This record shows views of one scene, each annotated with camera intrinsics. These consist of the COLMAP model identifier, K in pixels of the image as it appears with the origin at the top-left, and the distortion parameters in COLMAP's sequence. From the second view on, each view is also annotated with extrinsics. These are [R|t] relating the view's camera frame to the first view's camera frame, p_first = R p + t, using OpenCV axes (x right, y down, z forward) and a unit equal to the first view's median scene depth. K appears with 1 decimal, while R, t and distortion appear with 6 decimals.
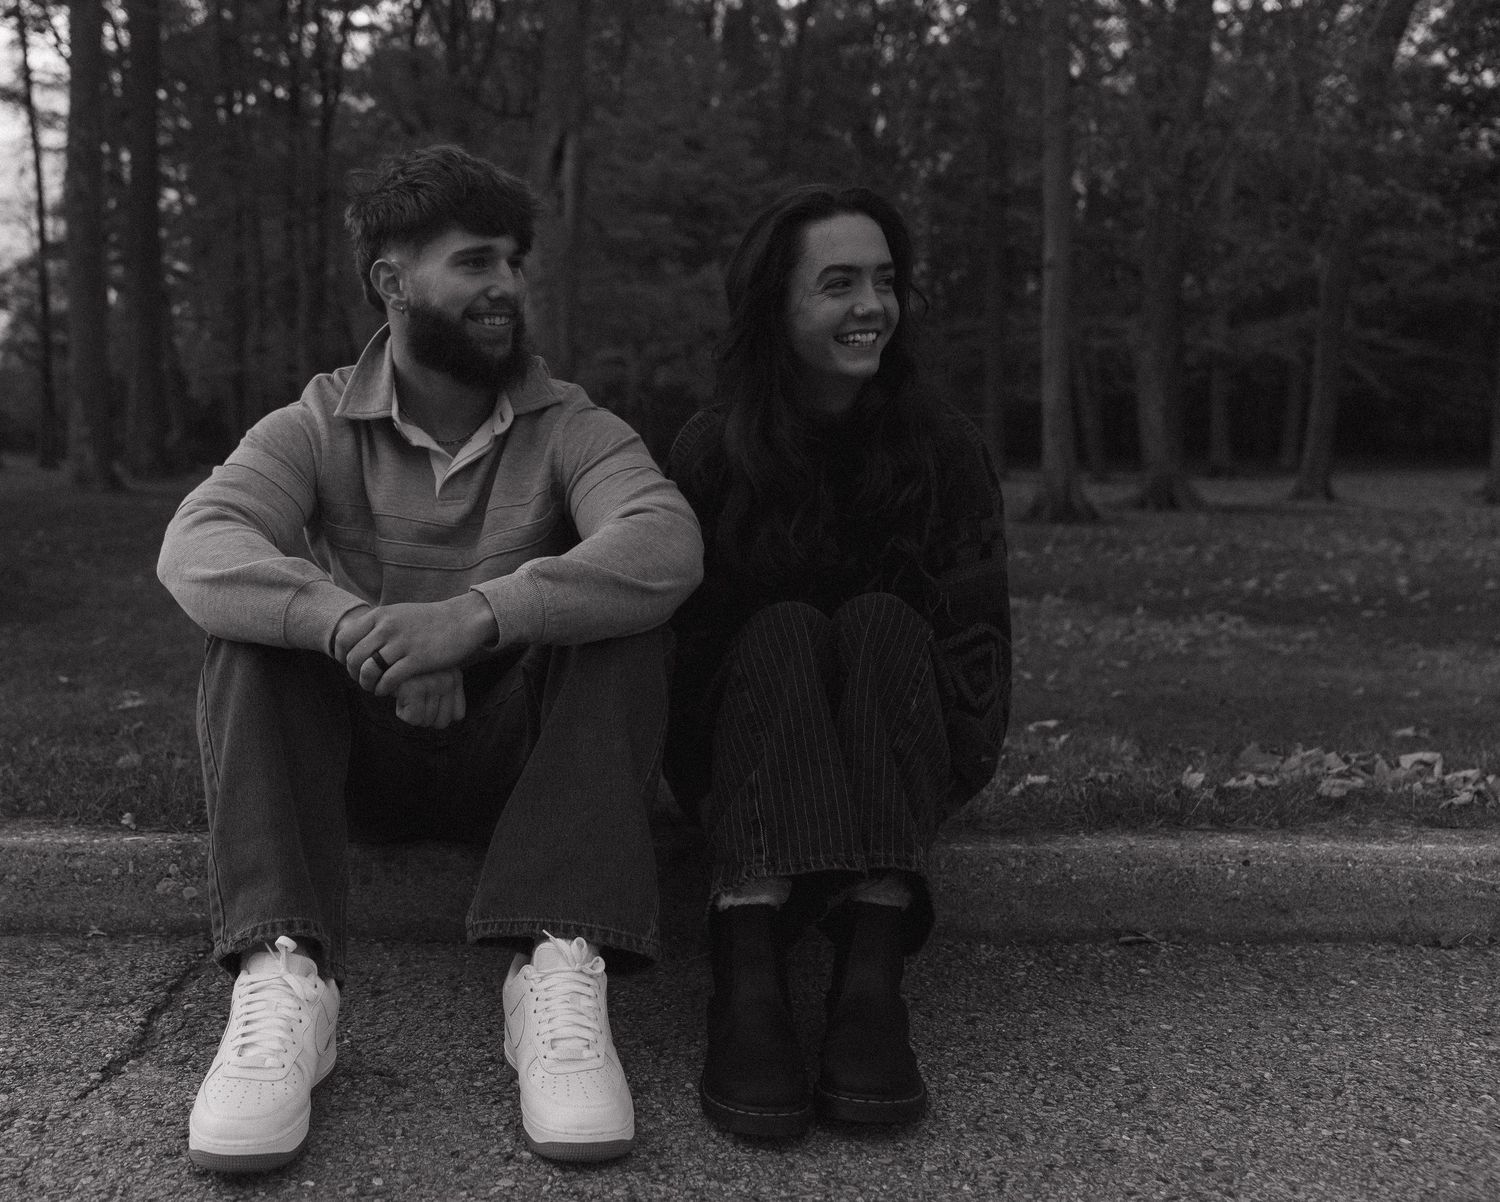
lens RADIAL K [[1347.0, 0, 742.3], [0, 1347.0, 612.6], [0, 0, 1]] dist [-0.001670, 0.000074]
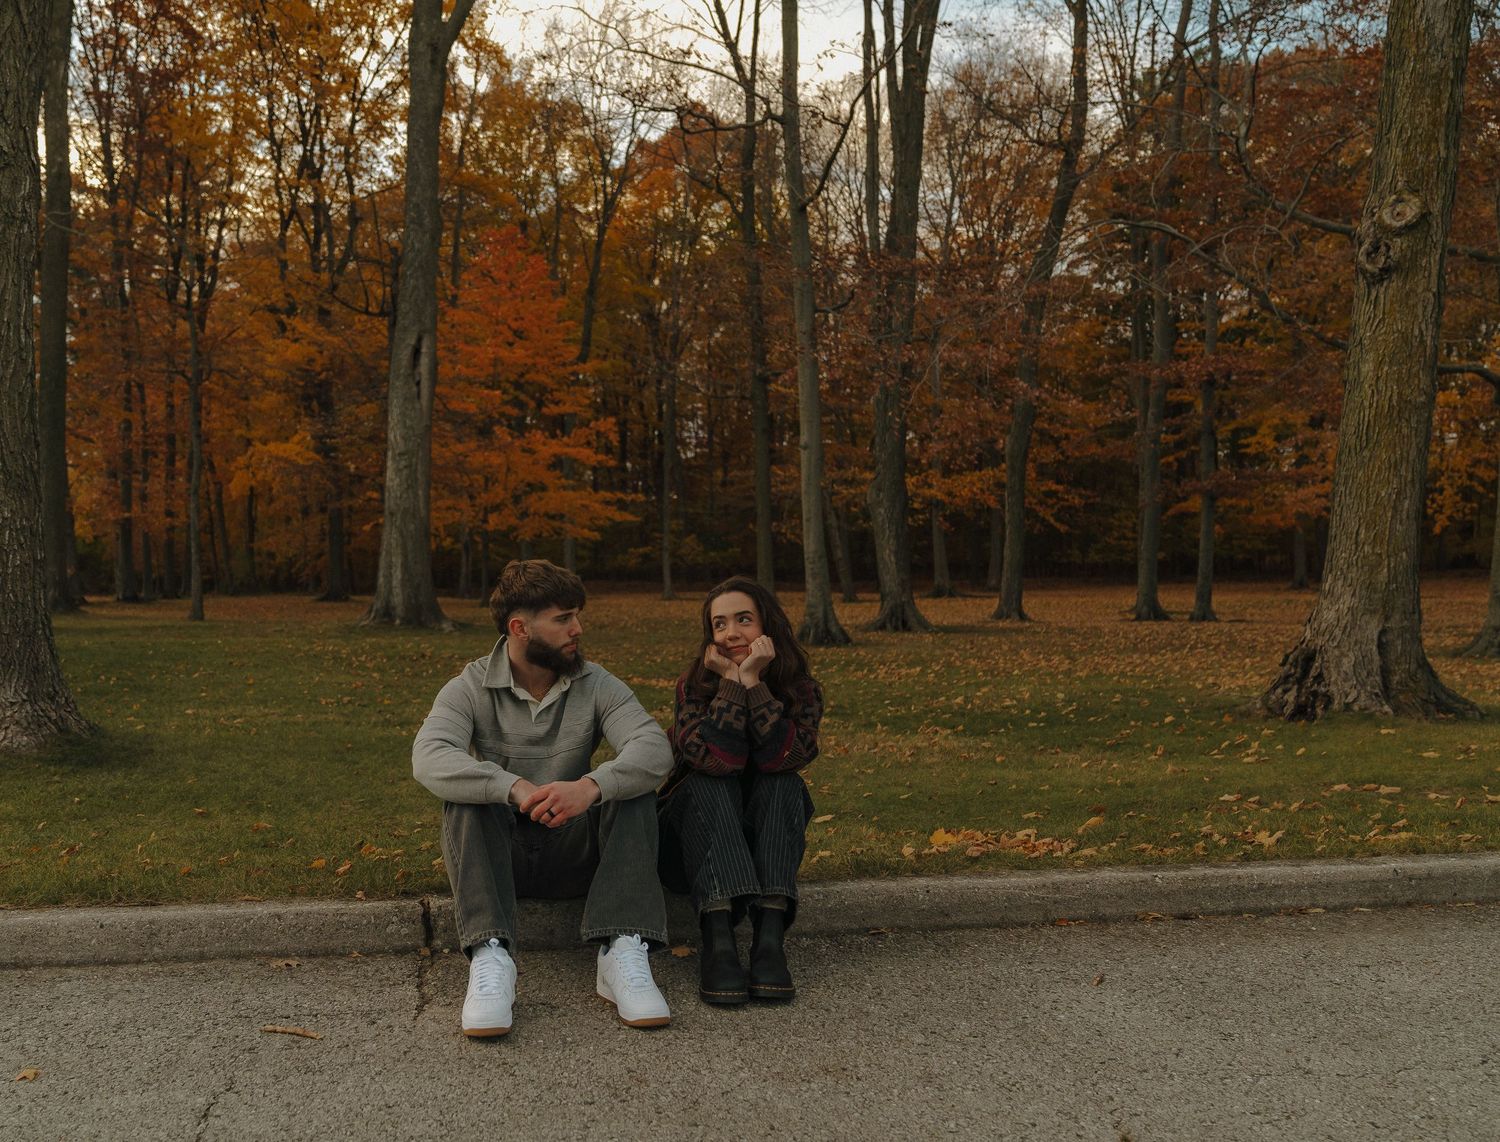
lens RADIAL K [[1141.8, 0, 708.6], [0, 1141.8, 551.1], [0, 0, 1]] dist [-0.021488, 0.000602]
pose [[0.990768, -0.005392, 0.135460, -0.178418], [0.024018, 0.990384, -0.136244, -0.093990], [-0.133423, 0.138239, 0.981371, -0.689732]]
